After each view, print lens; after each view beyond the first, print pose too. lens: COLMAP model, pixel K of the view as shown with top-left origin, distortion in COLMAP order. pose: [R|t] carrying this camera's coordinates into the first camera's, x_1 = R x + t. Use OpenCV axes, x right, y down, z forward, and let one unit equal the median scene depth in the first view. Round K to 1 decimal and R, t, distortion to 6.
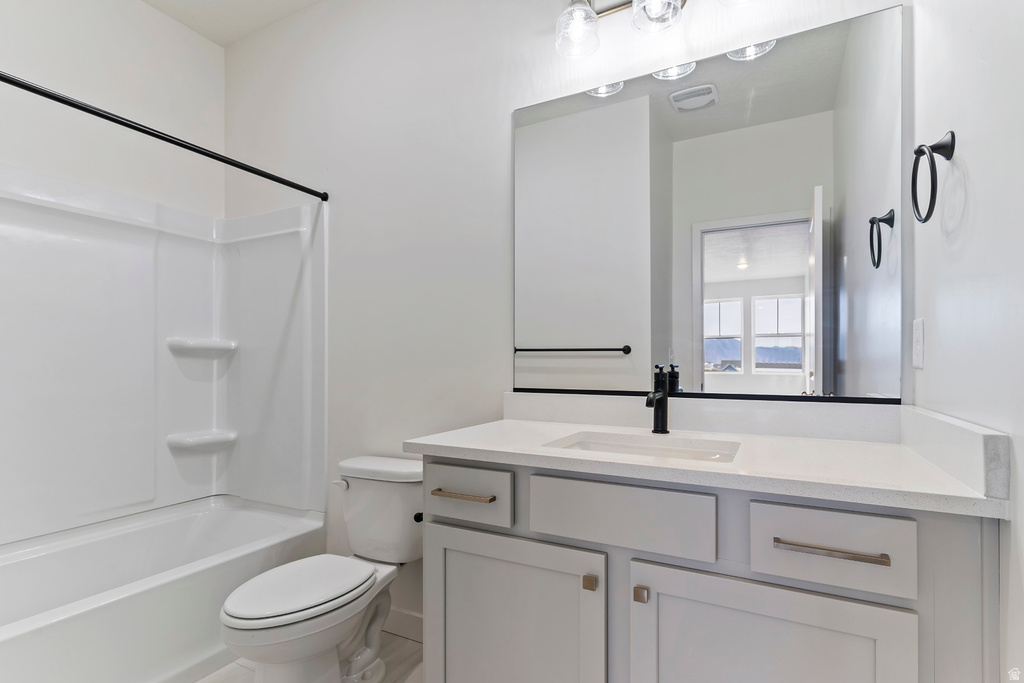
lens RADIAL K [[495.8, 0, 513.9], [0, 495.8, 359.0], [0, 0, 1]] dist [-0.006200, 0.000457]
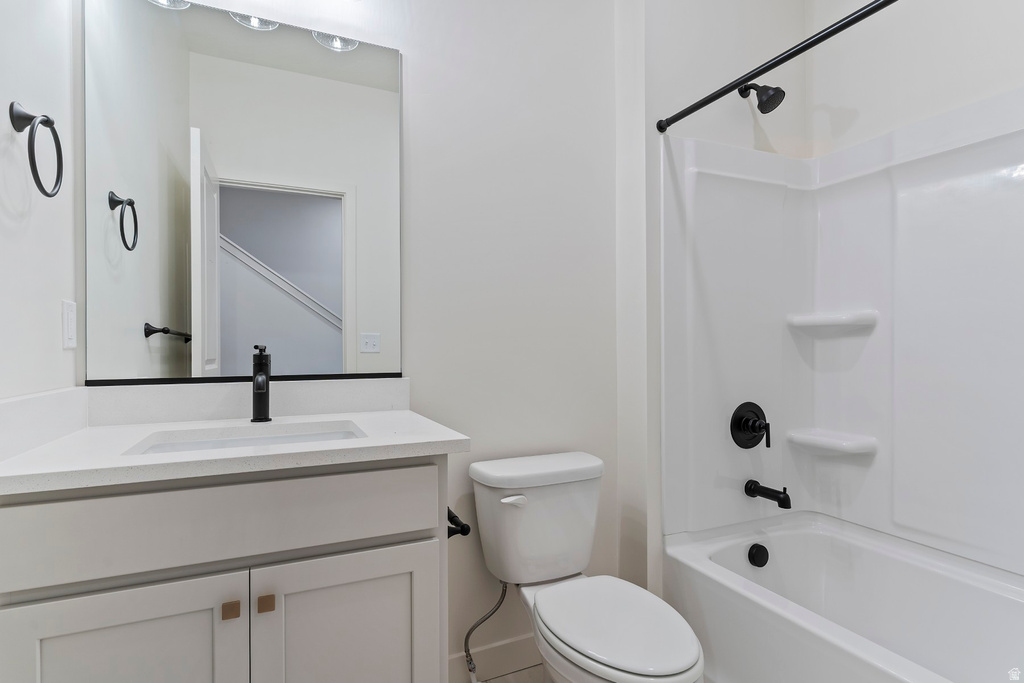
lens RADIAL K [[504.2, 0, 511.8], [0, 504.2, 338.5], [0, 0, 1]] dist [-0.000607, -0.000935]
pose [[0.594044, 0.004409, 0.804420, -0.170638], [-0.002003, 0.999990, -0.004002, 0.001688], [-0.804430, 0.000767, 0.594047, 0.088214]]
